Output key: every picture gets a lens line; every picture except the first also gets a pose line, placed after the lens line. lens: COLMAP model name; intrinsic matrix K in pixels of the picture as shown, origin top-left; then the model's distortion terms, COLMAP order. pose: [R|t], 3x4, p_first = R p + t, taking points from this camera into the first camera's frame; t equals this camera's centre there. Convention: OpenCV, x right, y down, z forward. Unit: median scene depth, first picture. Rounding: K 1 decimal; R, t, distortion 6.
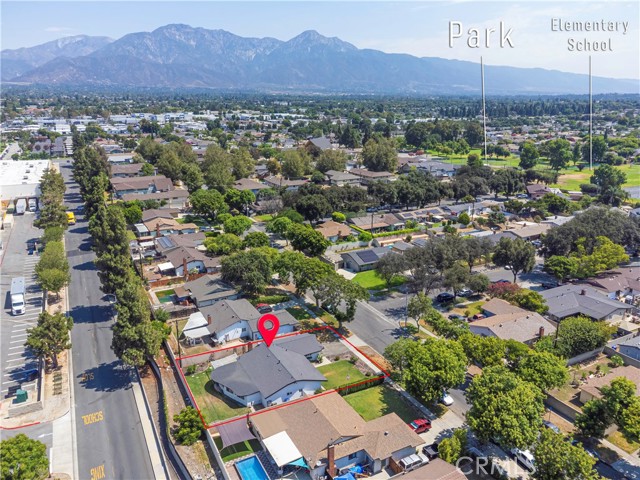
lens RADIAL K [[477.2, 0, 321.0], [0, 477.2, 235.5], [0, 0, 1]] dist [0.021812, 0.001685]
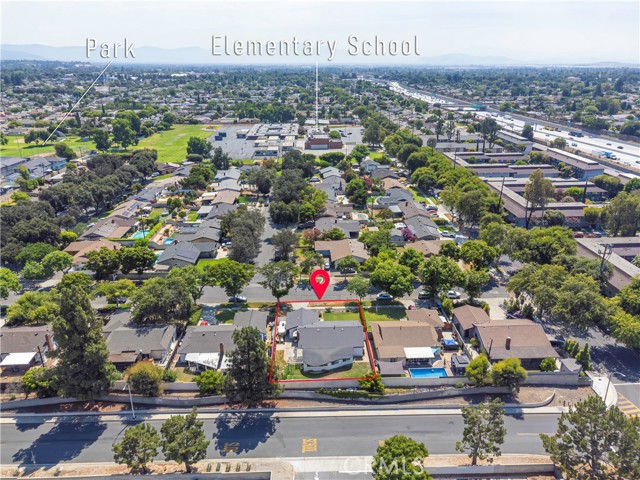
lens RADIAL K [[477.2, 0, 321.0], [0, 477.2, 235.5], [0, 0, 1]] dist [0.021812, 0.001685]
pose [[0.443006, -0.305804, 0.842751, -0.567296], [0.250449, 0.944815, 0.211186, -0.126912], [-0.860826, 0.117510, 0.495147, 0.188652]]
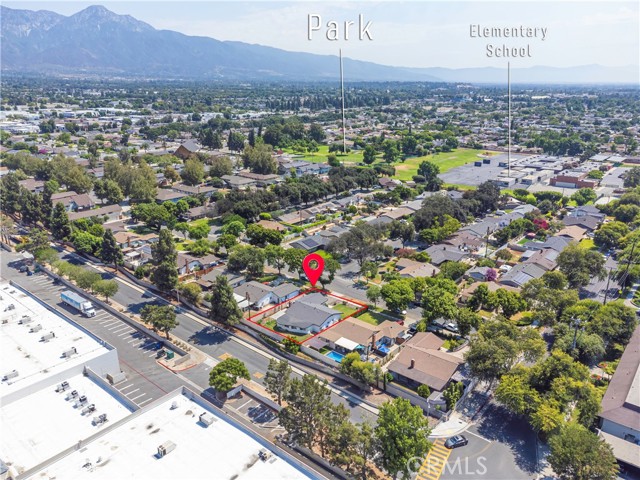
lens RADIAL K [[477.2, 0, 321.0], [0, 477.2, 235.5], [0, 0, 1]] dist [0.021812, 0.001685]
pose [[0.927811, -0.110039, 0.356452, -0.334815], [0.099165, 0.993879, 0.048700, -0.040054], [-0.359629, -0.009837, 0.933043, -0.314439]]
